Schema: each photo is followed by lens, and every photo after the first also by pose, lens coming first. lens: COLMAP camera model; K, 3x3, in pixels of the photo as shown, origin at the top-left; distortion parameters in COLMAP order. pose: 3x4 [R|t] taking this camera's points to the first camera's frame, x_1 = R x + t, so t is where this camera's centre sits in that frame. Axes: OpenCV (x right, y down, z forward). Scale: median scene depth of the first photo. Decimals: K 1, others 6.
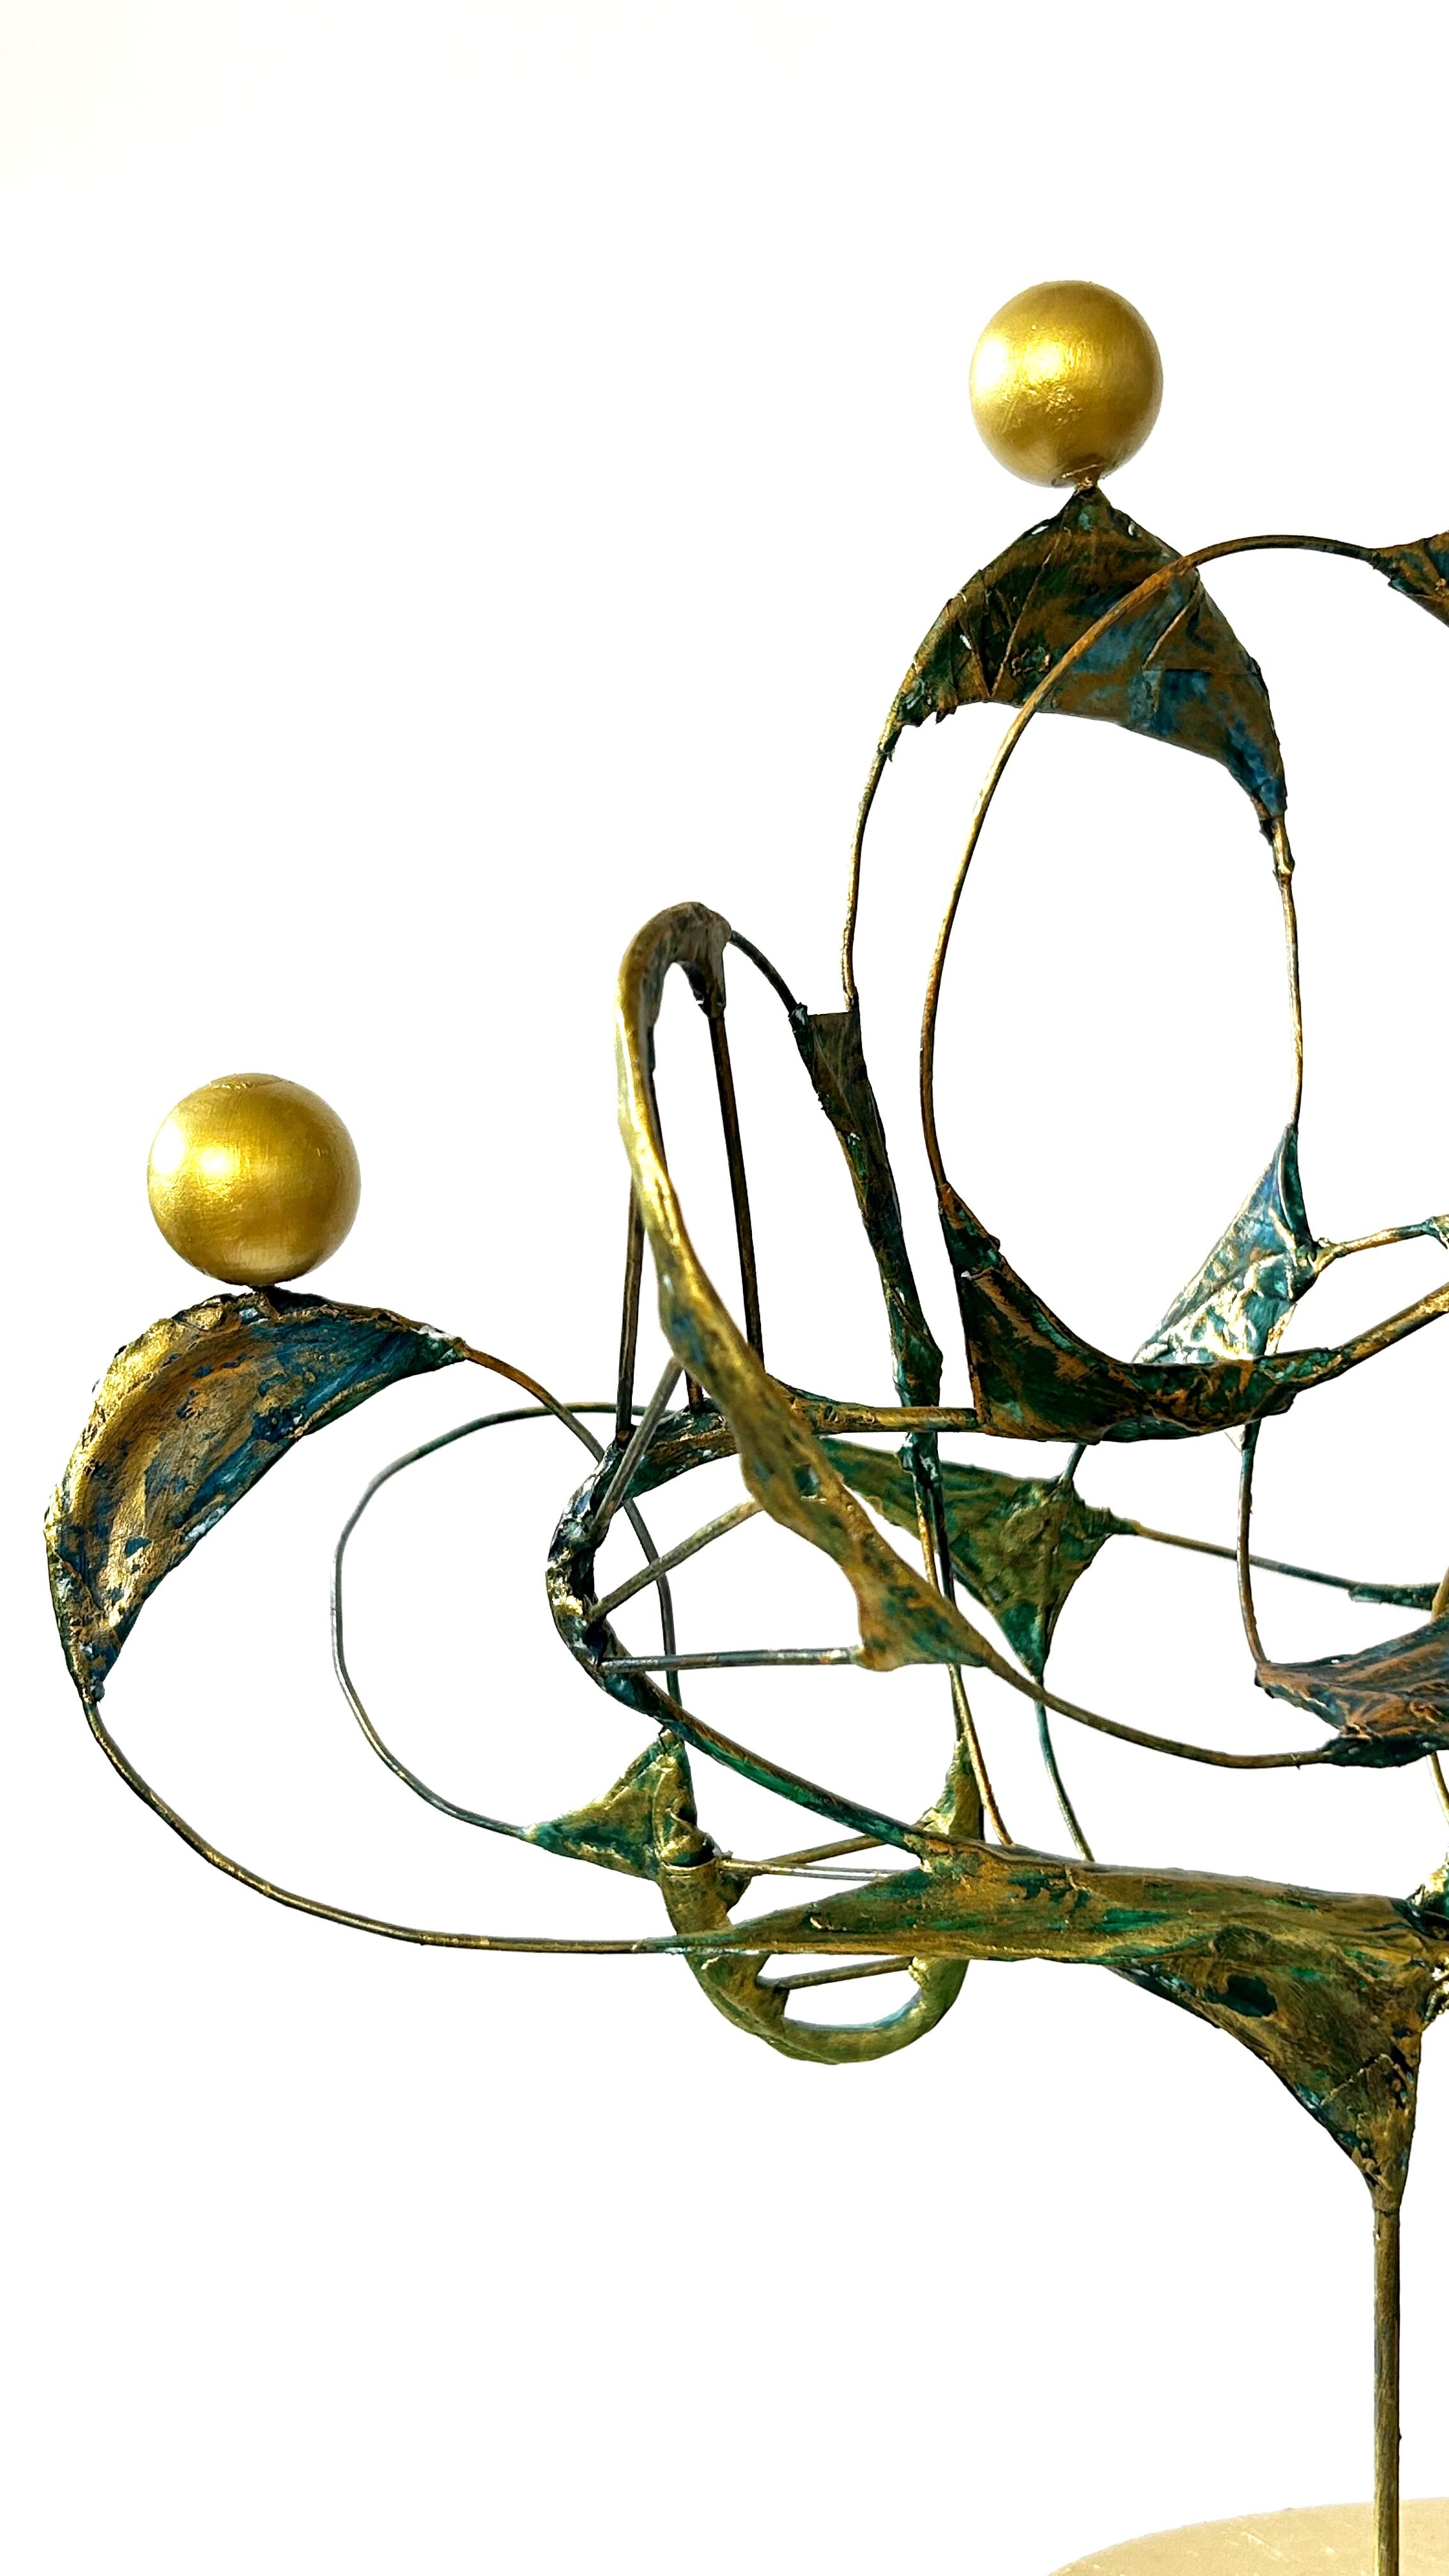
lens RADIAL K [[3092.9, 0, 724.5], [0, 3092.9, 1288.0], [0, 0, 1]] dist [0.234610, -0.696615]
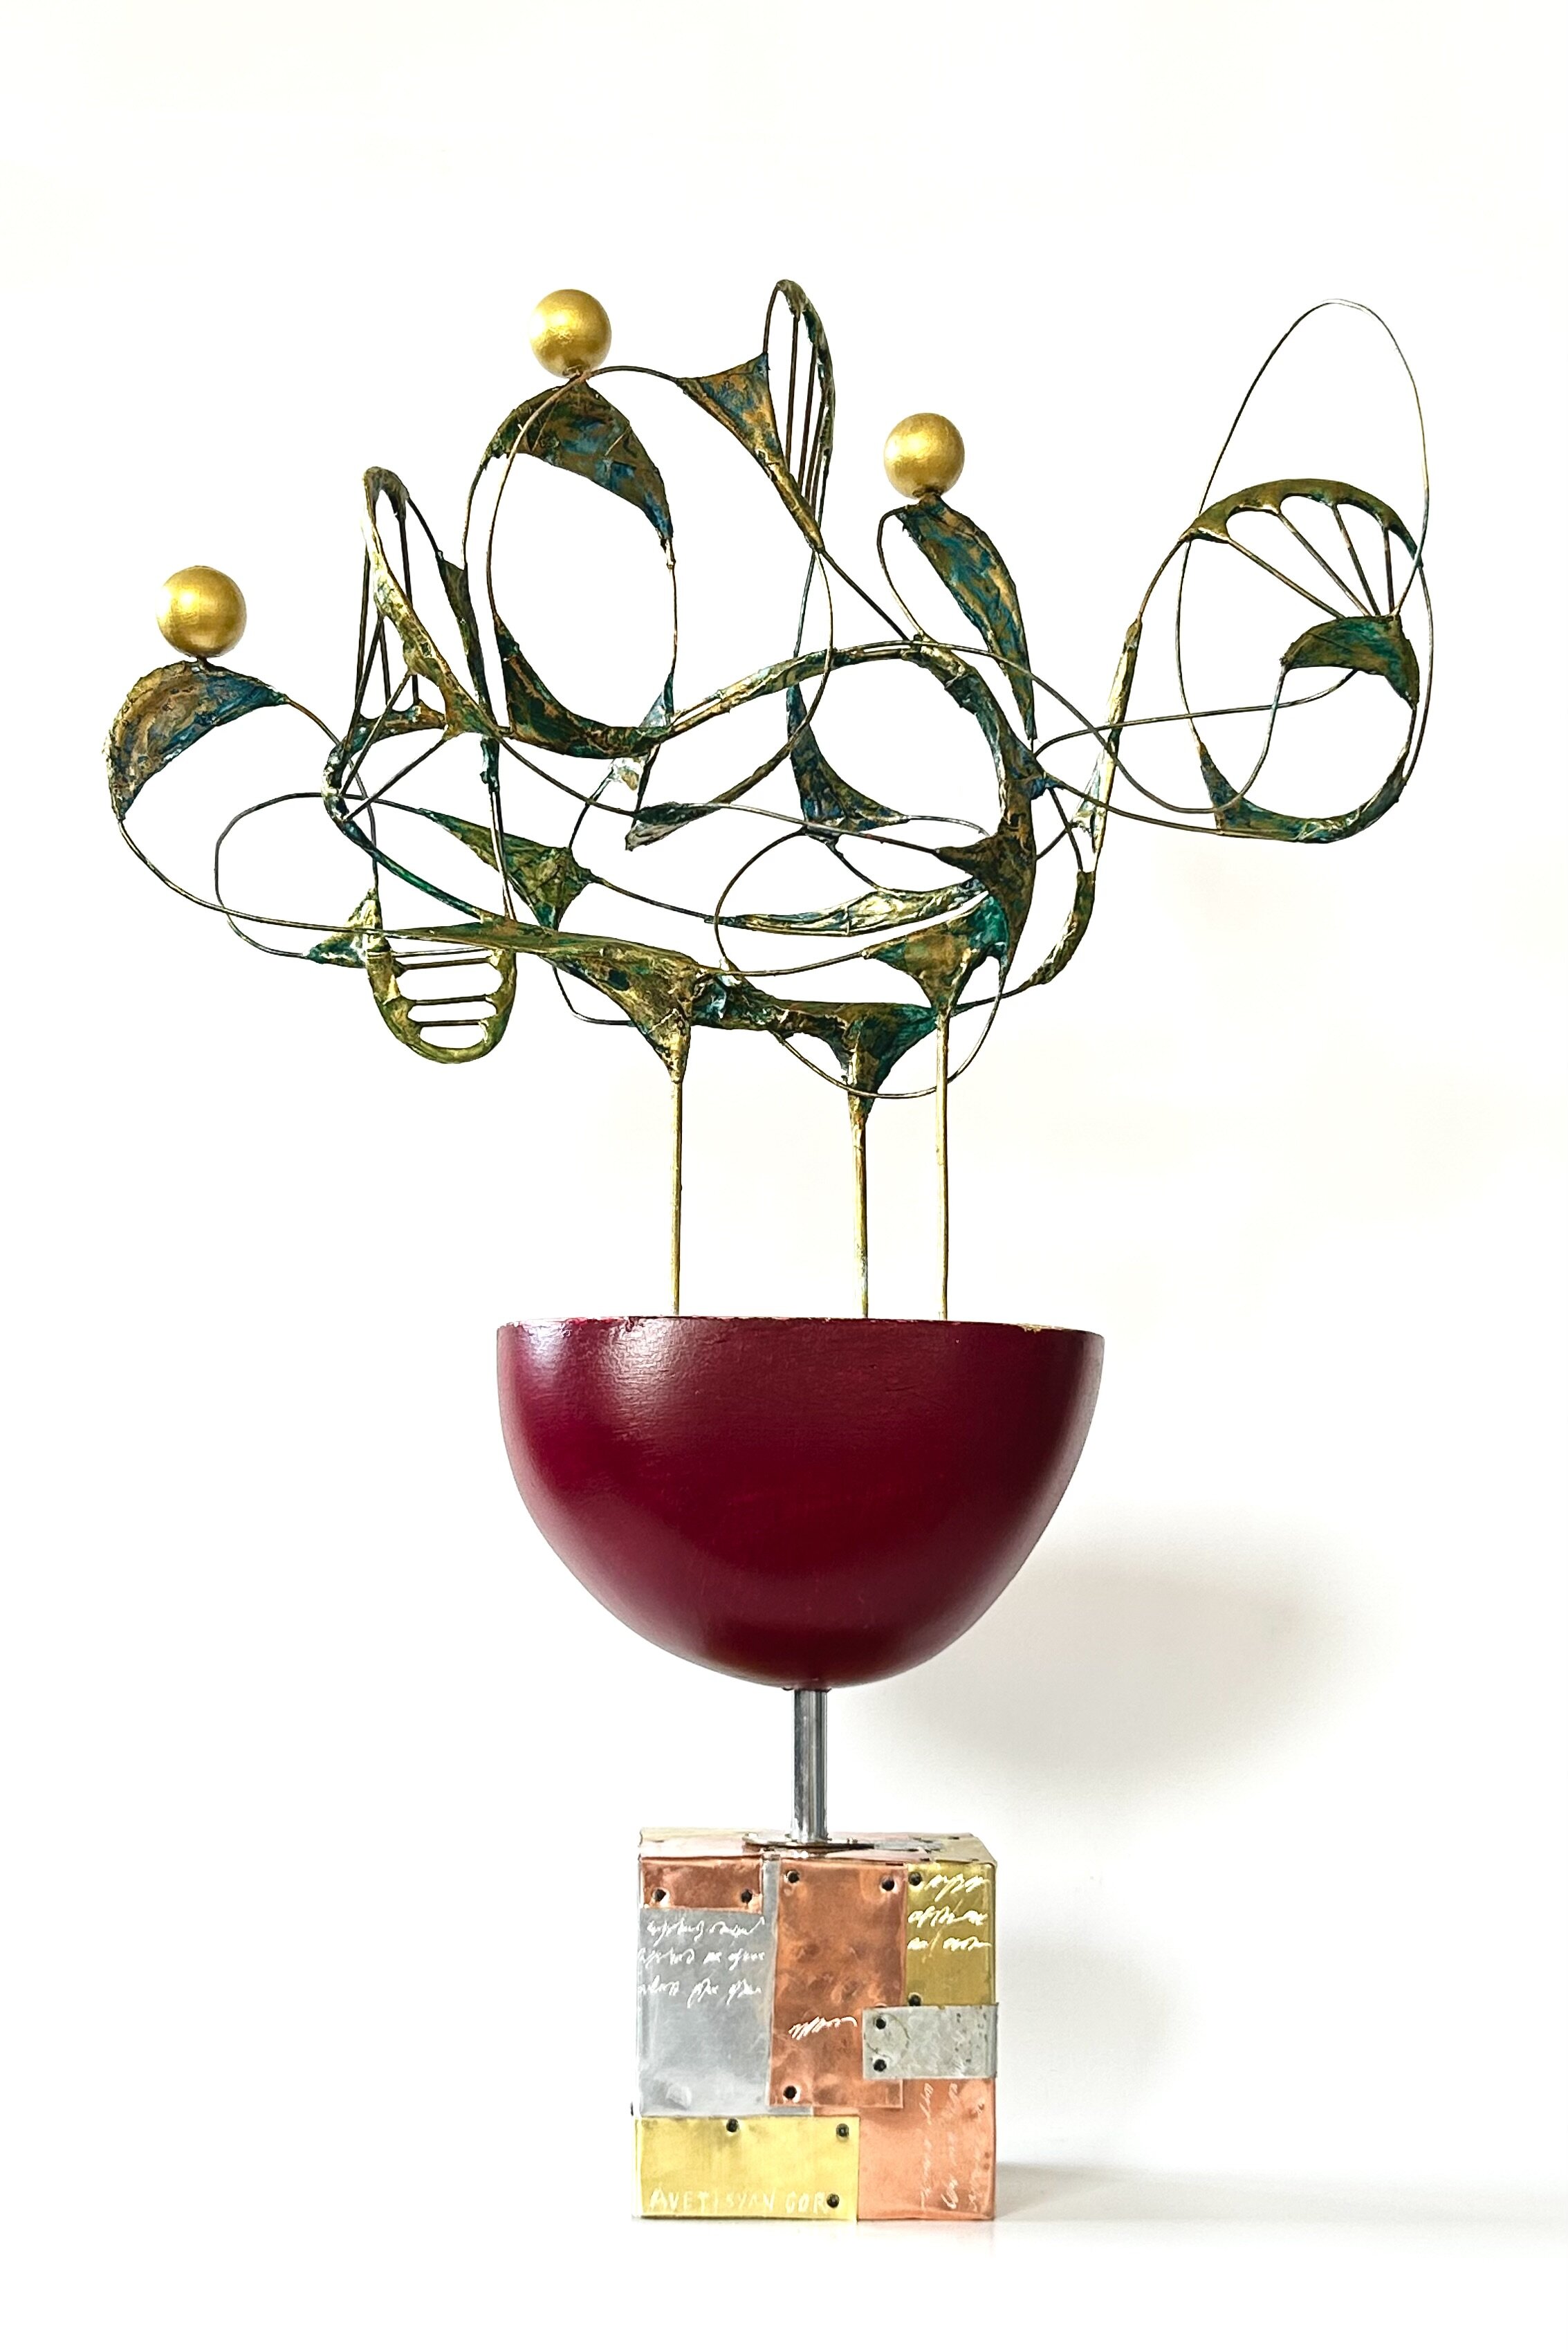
lens RADIAL K [[3403.6, 0, 784.0], [0, 3403.6, 1176.0], [0, 0, 1]] dist [0.235254, -0.011599]
pose [[0.995448, 0.041841, 0.085636, 0.078306], [-0.025590, 0.982829, -0.182733, 0.823936], [-0.091811, 0.179710, 0.979426, -1.464192]]
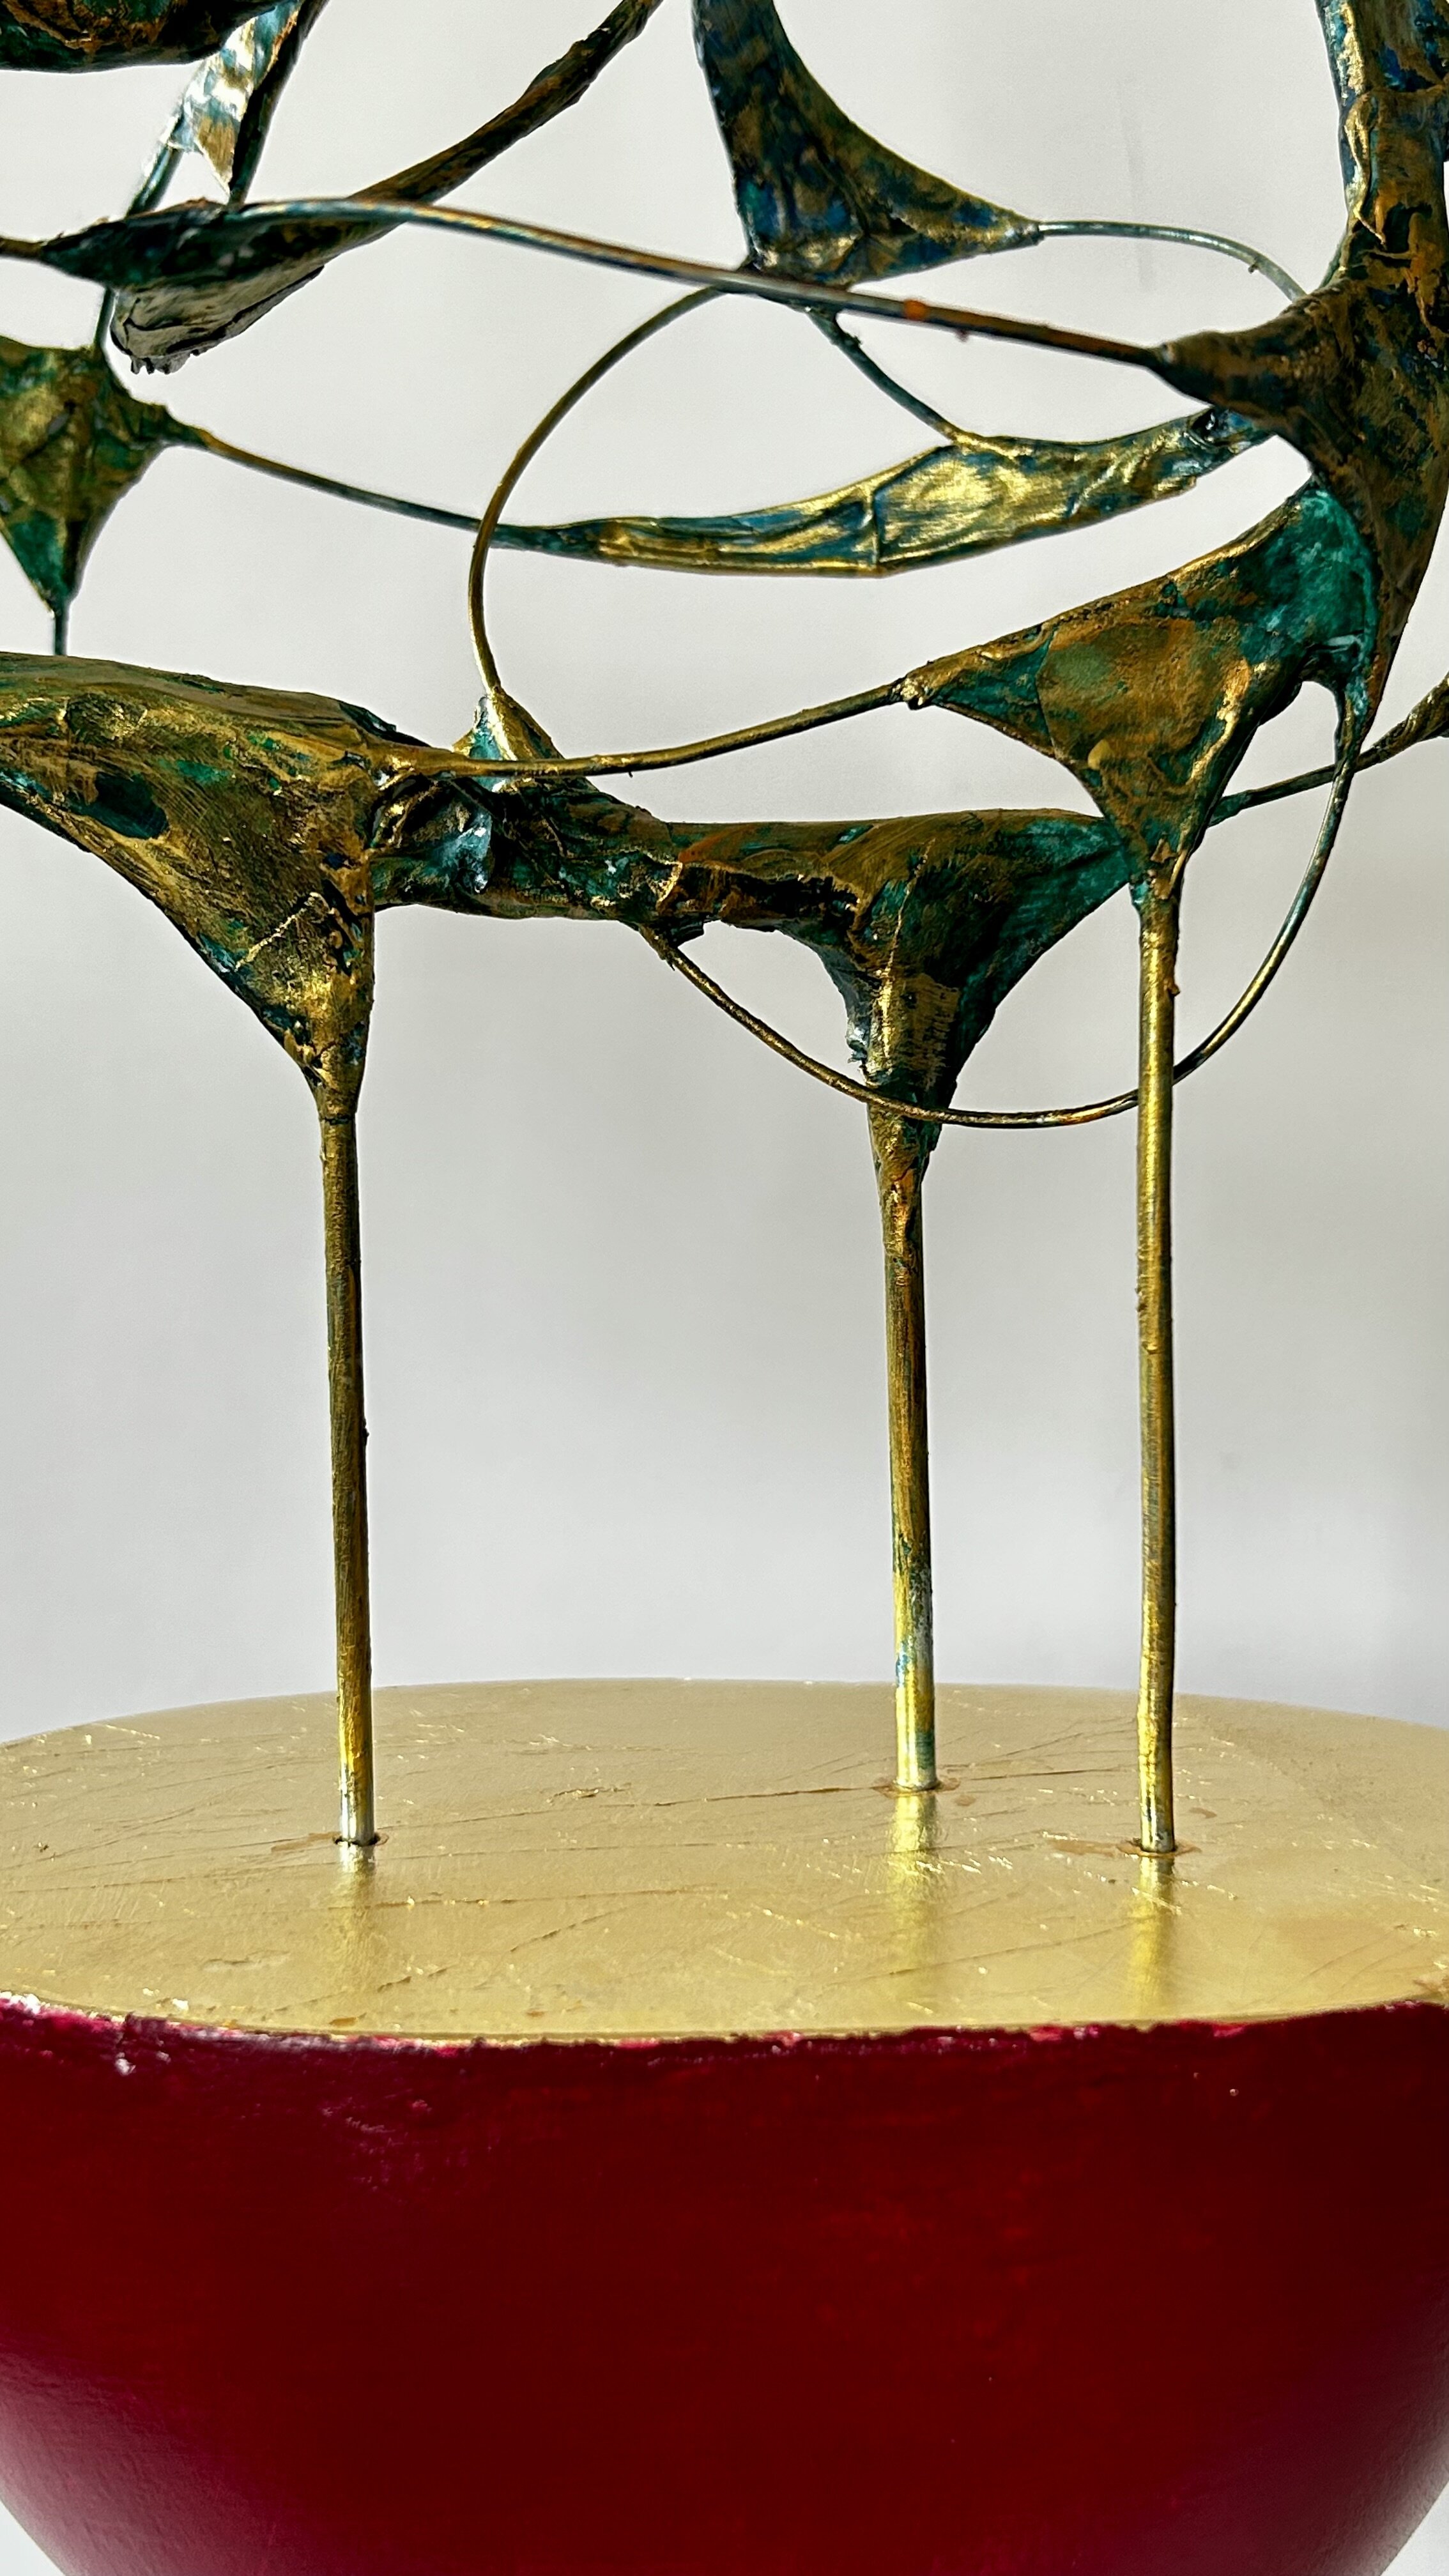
lens RADIAL K [[3121.8, 0, 724.5], [0, 3121.8, 1288.0], [0, 0, 1]] dist [0.186684, -0.720450]
pose [[0.999228, 0.006354, 0.038761, 0.277423], [-0.007769, 0.999305, 0.036468, 0.308330], [-0.038502, -0.036741, 0.998583, 0.250038]]
